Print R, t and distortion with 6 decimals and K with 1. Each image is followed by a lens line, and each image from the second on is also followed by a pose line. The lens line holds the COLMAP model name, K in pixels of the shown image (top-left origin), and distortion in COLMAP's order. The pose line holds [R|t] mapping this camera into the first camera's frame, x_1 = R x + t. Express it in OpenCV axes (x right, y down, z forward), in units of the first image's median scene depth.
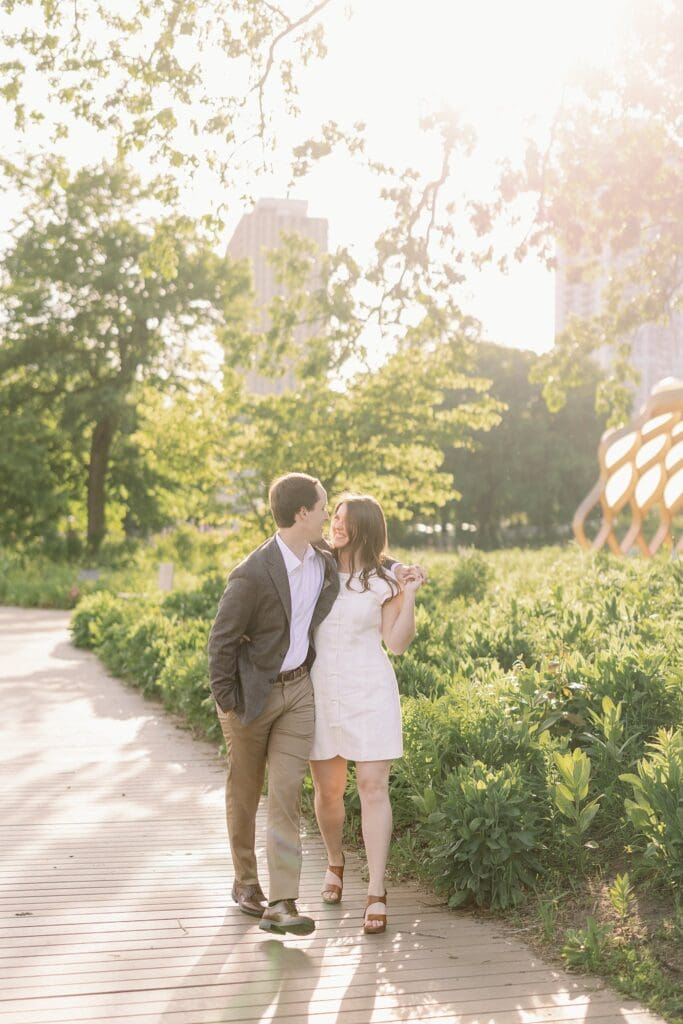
lens RADIAL K [[1666.8, 0, 342.1], [0, 1666.8, 560.5], [0, 0, 1]] dist [0.015108, 0.111113]
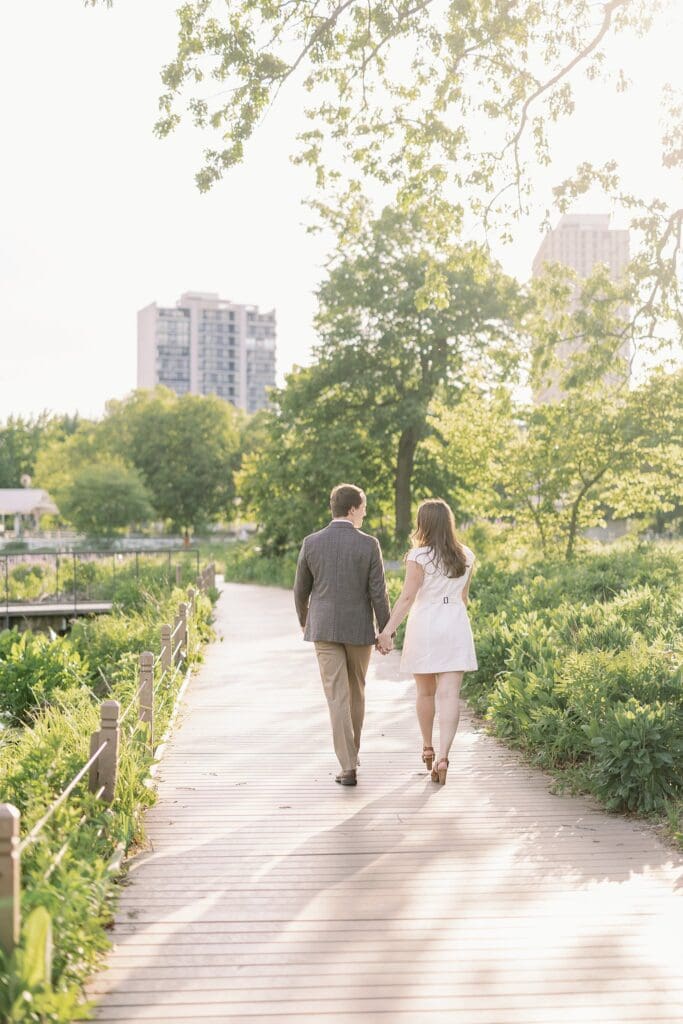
lens RADIAL K [[1666.8, 0, 342.1], [0, 1666.8, 560.5], [0, 0, 1]] dist [0.015108, 0.111113]
pose [[0.977056, -0.012052, -0.212640, 0.063799], [0.012224, 0.999925, -0.000506, 0.006092], [0.212630, -0.002105, 0.977130, -0.136289]]
